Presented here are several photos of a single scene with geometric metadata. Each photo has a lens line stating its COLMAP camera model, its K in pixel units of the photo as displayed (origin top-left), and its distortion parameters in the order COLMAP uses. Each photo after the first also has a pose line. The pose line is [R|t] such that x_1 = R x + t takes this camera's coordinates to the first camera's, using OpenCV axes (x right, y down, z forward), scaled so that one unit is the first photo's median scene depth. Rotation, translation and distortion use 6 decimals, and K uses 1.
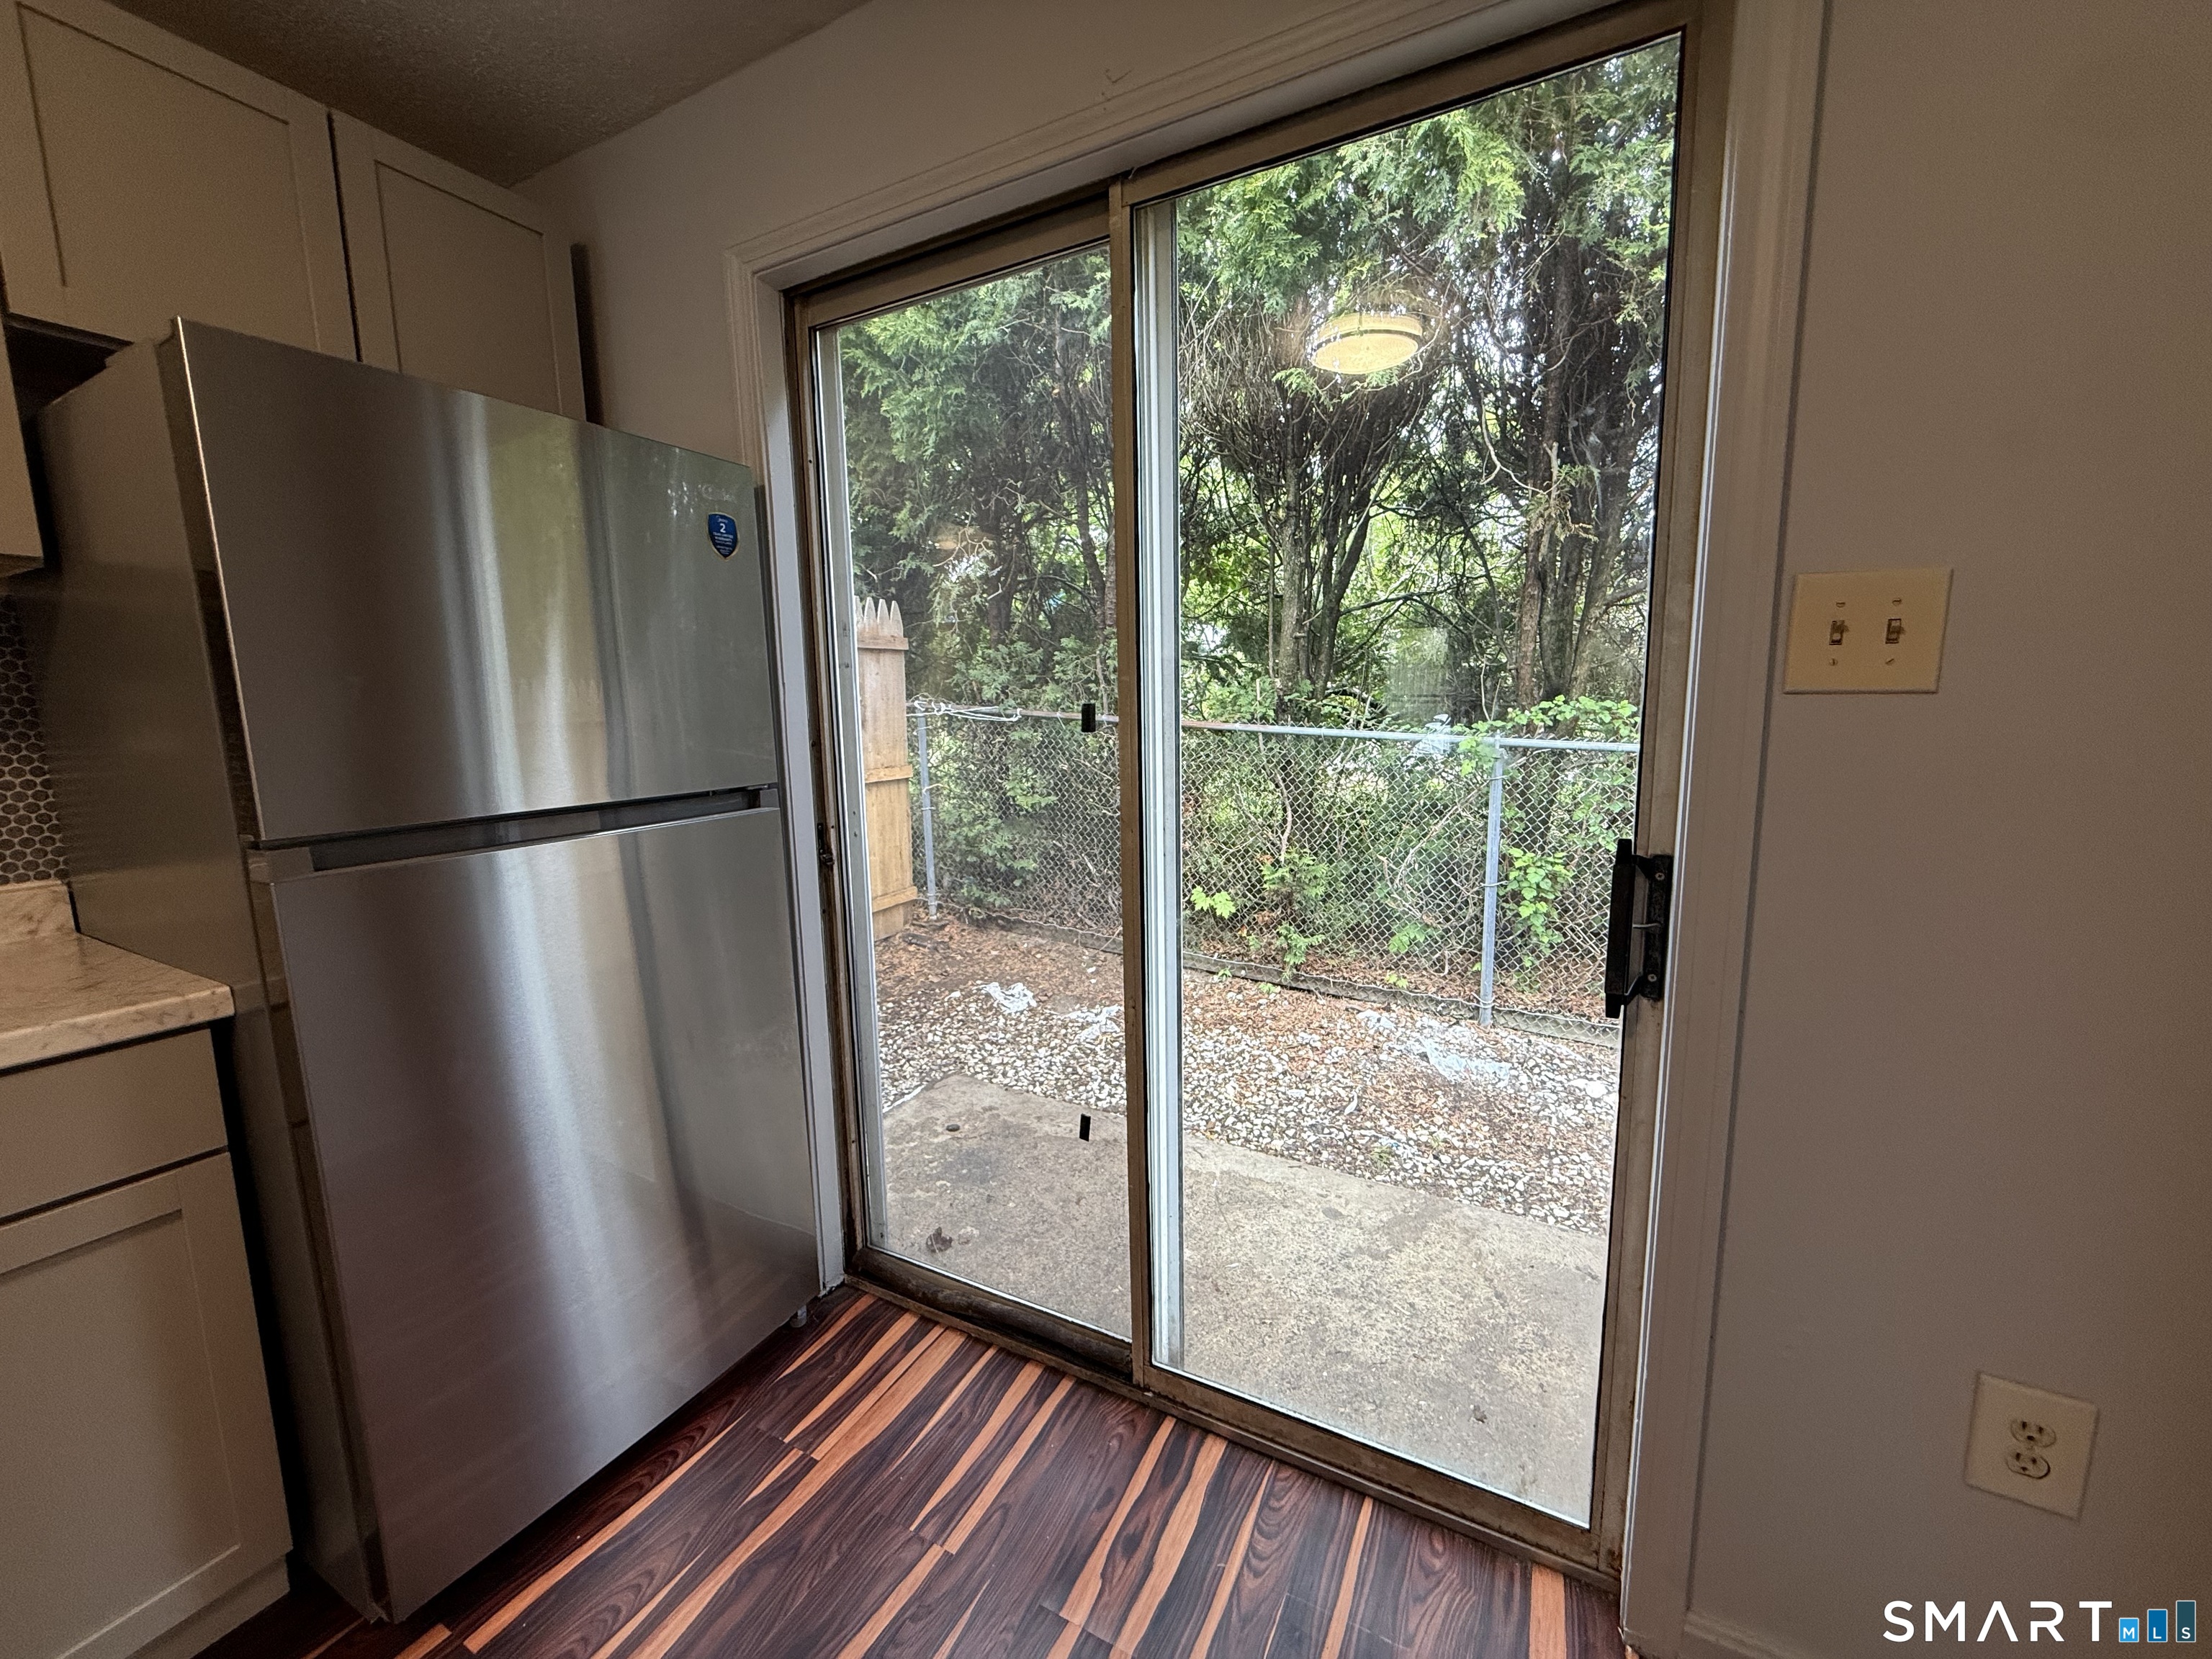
lens RADIAL K [[887.2, 0, 1104.6], [0, 887.2, 828.0], [0, 0, 1]] dist [-0.000054, 0.000608]
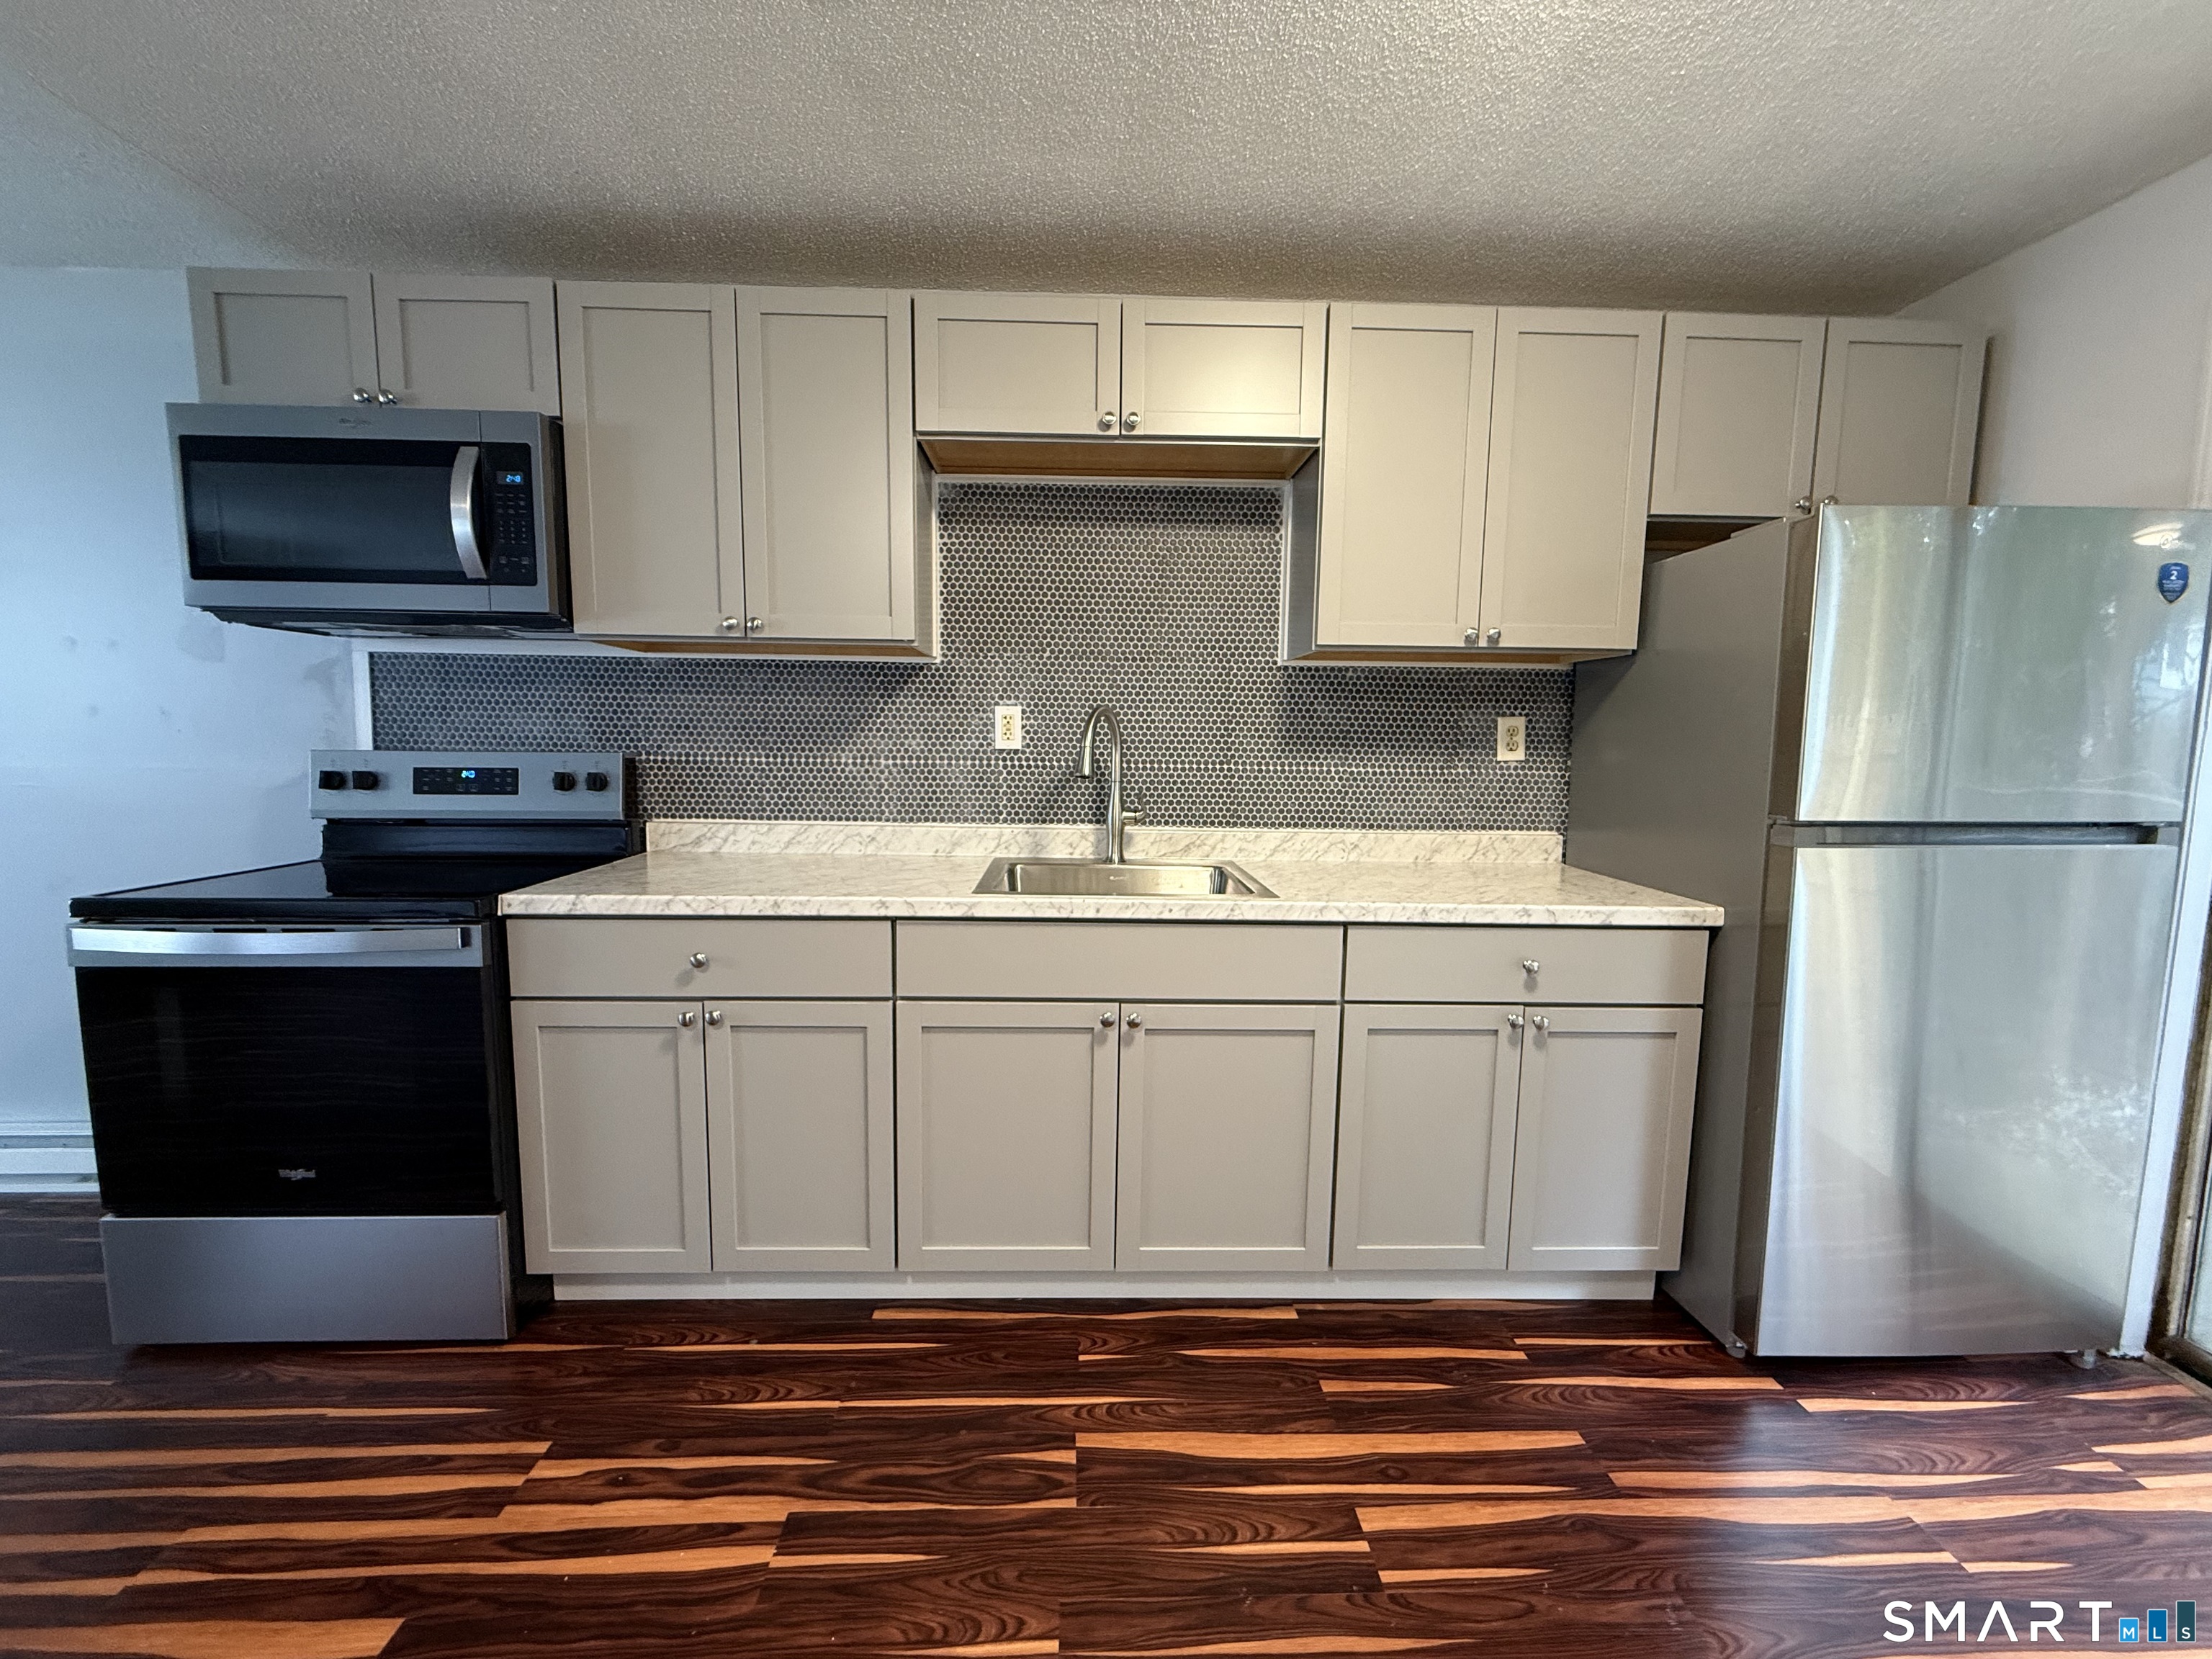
lens RADIAL K [[887.2, 0, 1104.6], [0, 887.2, 828.0], [0, 0, 1]] dist [-0.000054, 0.000608]
pose [[0.508909, 0.114005, -0.853238, -0.160257], [-0.139208, 0.989044, 0.049121, 0.090621], [0.849490, 0.093780, 0.519204, -0.658661]]
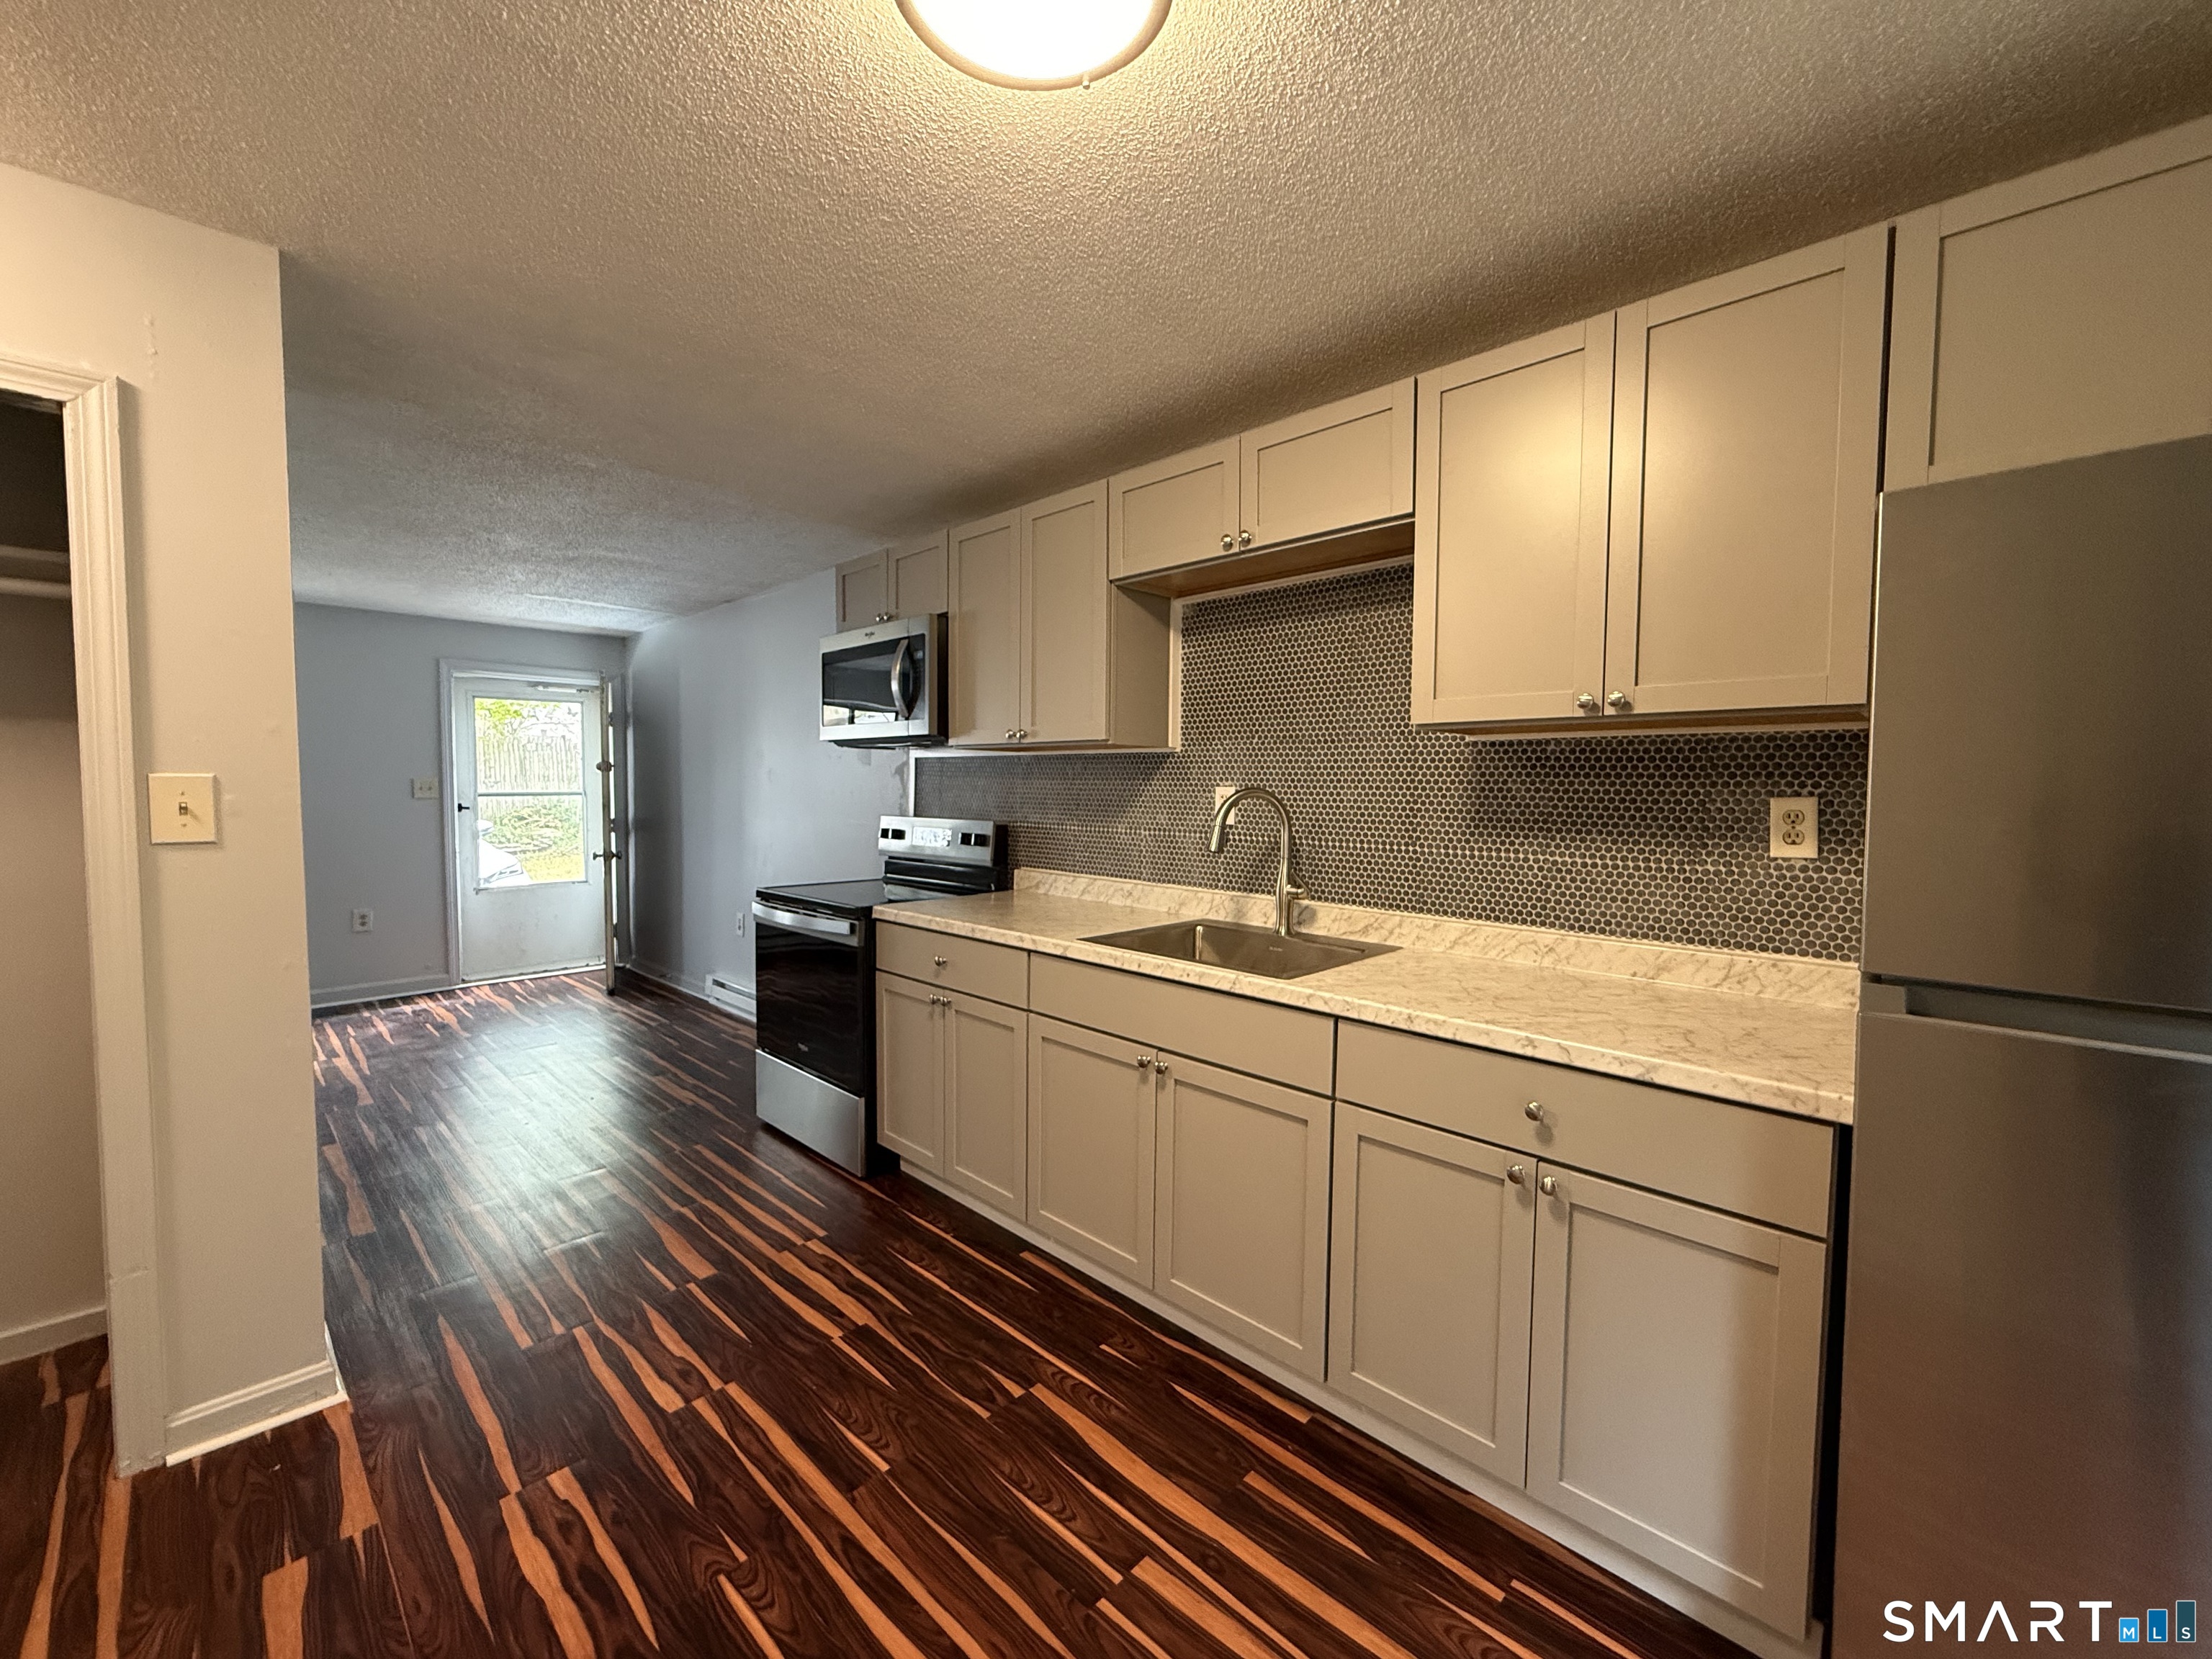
lens RADIAL K [[899.5, 0, 1111.1], [0, 899.5, 826.0], [0, 0, 1]] dist [-0.000609, 0.000221]
pose [[-0.271252, 0.059586, -0.960662, 0.218039], [-0.135566, 0.985767, 0.099421, -0.104219], [0.952914, 0.157201, -0.259313, 0.308295]]
